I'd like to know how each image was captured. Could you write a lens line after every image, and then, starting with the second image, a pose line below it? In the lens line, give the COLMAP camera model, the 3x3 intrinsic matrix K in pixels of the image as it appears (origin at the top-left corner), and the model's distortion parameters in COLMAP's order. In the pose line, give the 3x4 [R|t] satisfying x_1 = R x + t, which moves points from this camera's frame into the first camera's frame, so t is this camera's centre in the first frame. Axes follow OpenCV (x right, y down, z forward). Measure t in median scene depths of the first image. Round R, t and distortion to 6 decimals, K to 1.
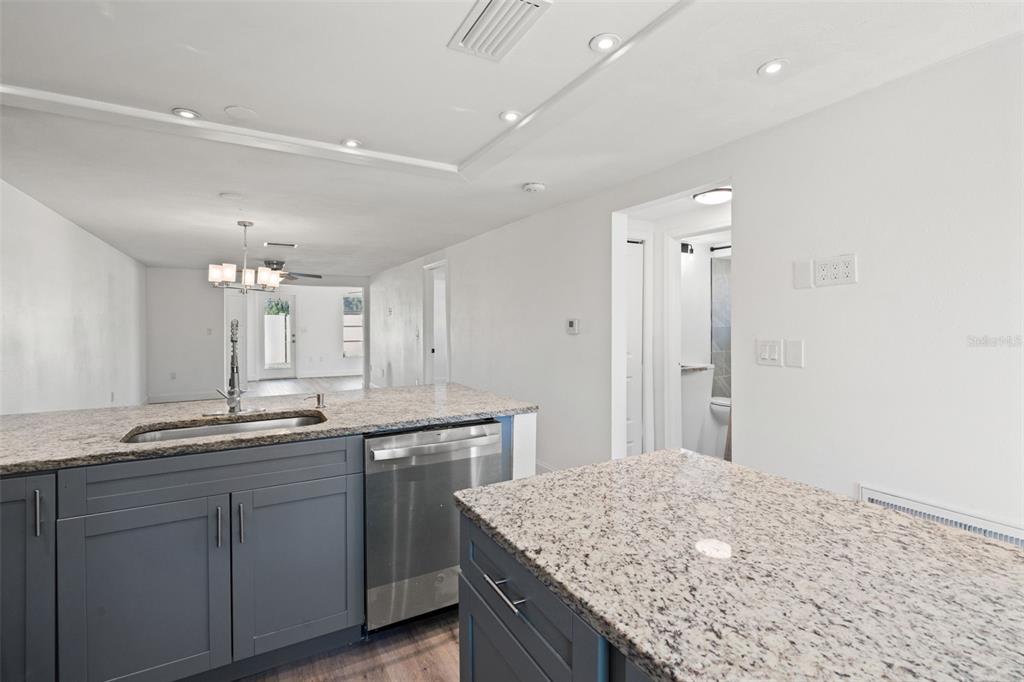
lens RADIAL K [[464.3, 0, 510.8], [0, 464.3, 324.3], [0, 0, 1]] dist [-0.000670, 0.000000]
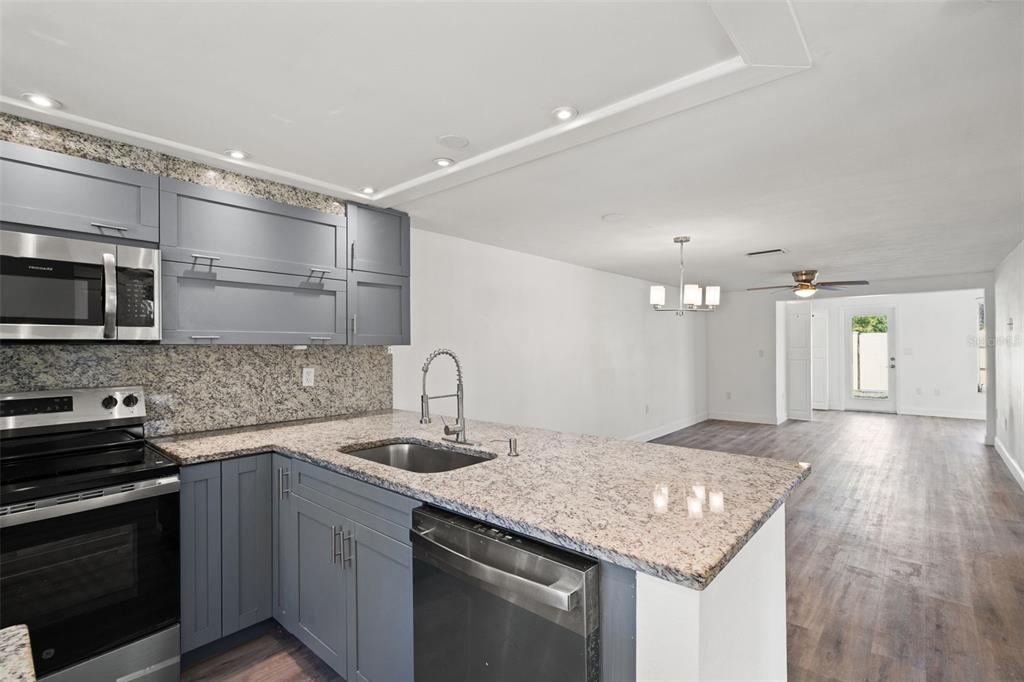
lens RADIAL K [[466.6, 0, 512.9], [0, 466.6, 344.8], [0, 0, 1]] dist [0.004174, 0.000508]
pose [[0.330183, -0.002438, -0.943914, 0.194946], [0.005852, 0.999983, -0.000535, -0.008857], [0.943899, -0.005347, 0.330191, 0.375971]]
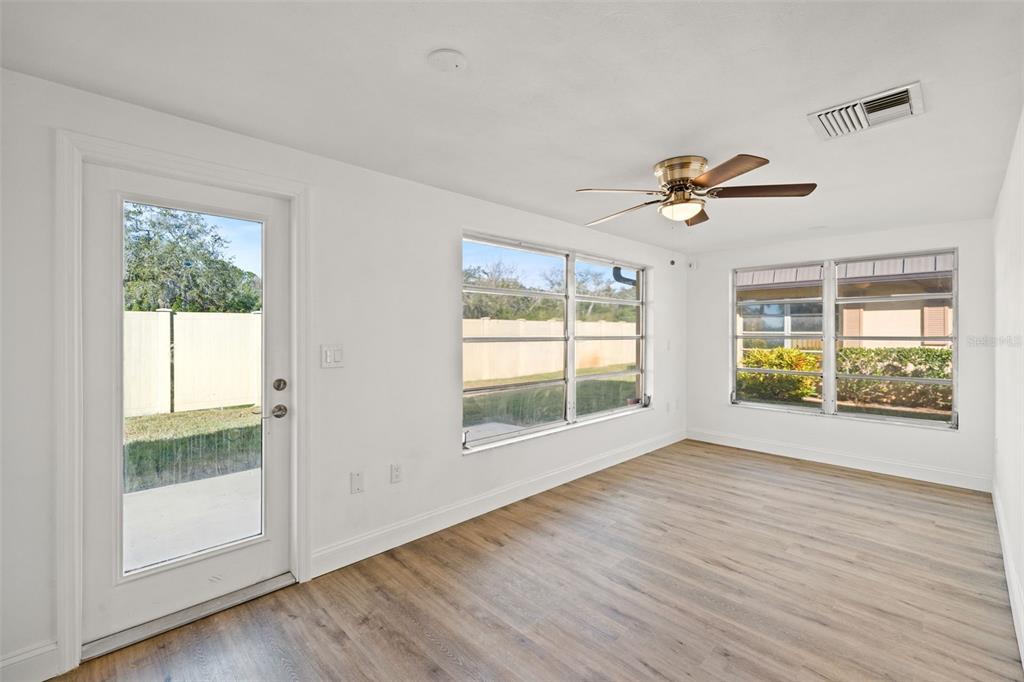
lens RADIAL K [[432.0, 0, 533.8], [0, 432.0, 331.5], [0, 0, 1]] dist [-0.014749, 0.000169]
pose [[0.964042, 0.004637, 0.265708, -1.167438], [-0.004351, 0.999989, -0.001663, -0.001154], [-0.265713, 0.000447, 0.964052, 2.227918]]
